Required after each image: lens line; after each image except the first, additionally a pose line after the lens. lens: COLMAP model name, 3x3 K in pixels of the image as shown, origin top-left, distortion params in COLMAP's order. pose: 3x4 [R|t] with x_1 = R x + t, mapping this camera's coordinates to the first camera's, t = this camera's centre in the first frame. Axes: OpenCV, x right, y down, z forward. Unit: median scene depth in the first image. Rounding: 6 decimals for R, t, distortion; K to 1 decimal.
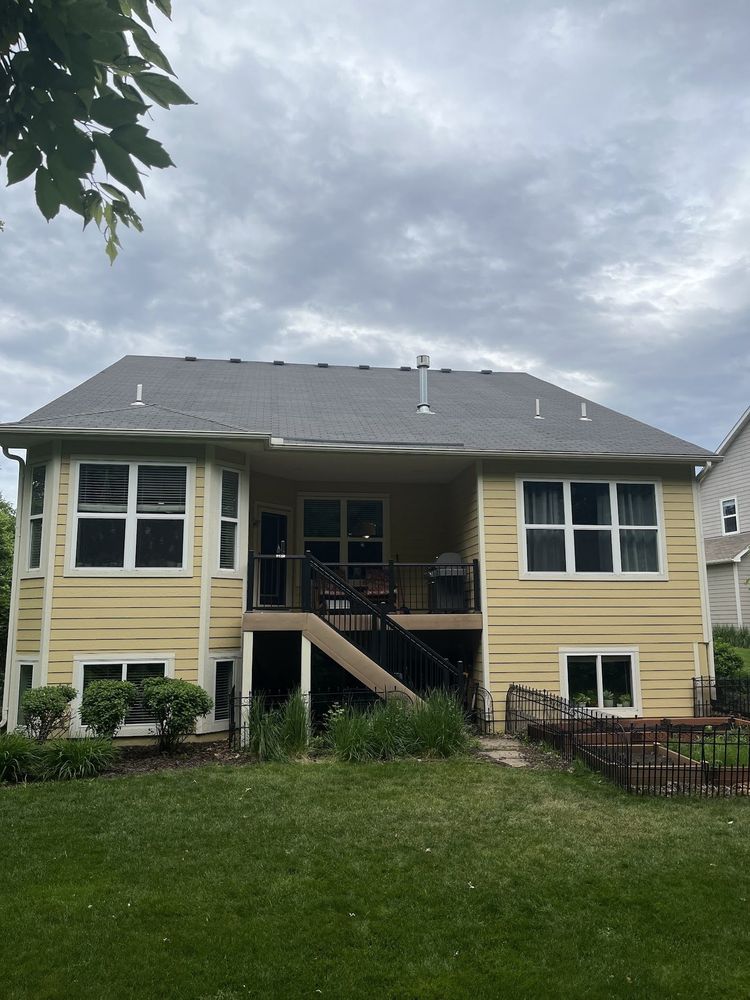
lens RADIAL K [[751.7, 0, 372.2], [0, 751.7, 501.9], [0, 0, 1]] dist [0.039340, -0.030667]
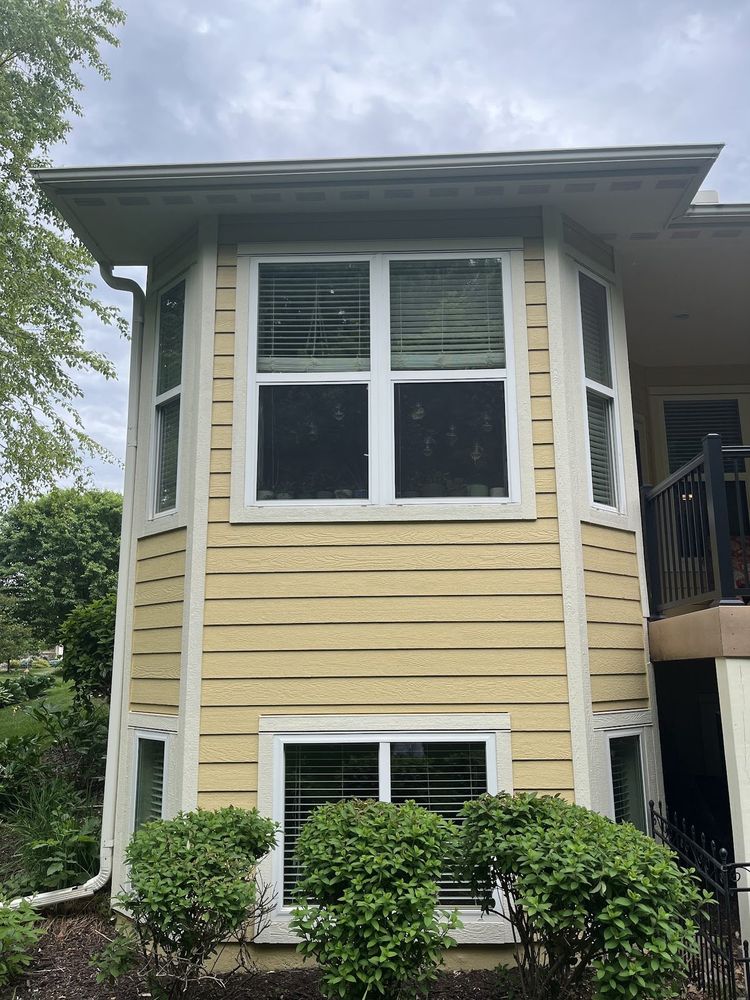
lens RADIAL K [[751.7, 0, 377.9], [0, 751.7, 499.2], [0, 0, 1]] dist [0.039340, -0.030667]
pose [[0.983375, -0.040039, -0.177119, -0.249663], [0.031625, 0.998245, -0.050077, 0.106019], [0.178814, 0.043643, 0.982915, 0.595907]]
